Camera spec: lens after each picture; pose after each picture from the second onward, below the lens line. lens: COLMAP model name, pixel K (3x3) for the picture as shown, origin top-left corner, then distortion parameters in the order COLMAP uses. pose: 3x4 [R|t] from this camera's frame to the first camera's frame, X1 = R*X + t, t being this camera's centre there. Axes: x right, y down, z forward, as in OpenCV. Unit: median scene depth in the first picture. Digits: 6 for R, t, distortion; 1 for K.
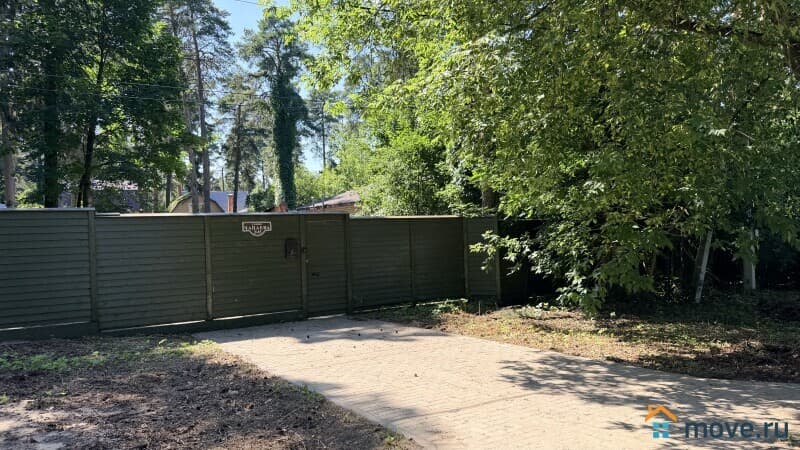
lens RADIAL K [[569.4, 0, 401.1], [0, 569.4, 226.3], [0, 0, 1]] dist [0.030072, -0.005156]
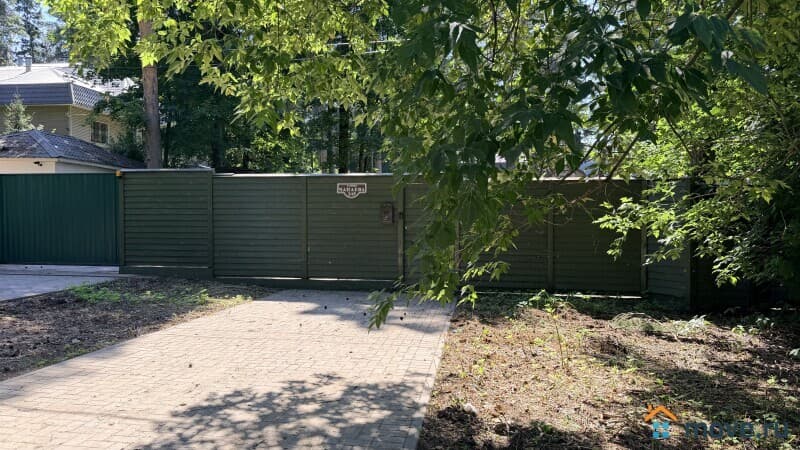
lens RADIAL K [[569.4, 0, 400.4], [0, 569.4, 222.9], [0, 0, 1]] dist [0.030072, -0.005156]
pose [[0.745601, 0.048901, -0.664596, 0.765741], [-0.020125, 0.998501, 0.050893, 0.014711], [0.666088, -0.024571, 0.745468, 0.592321]]
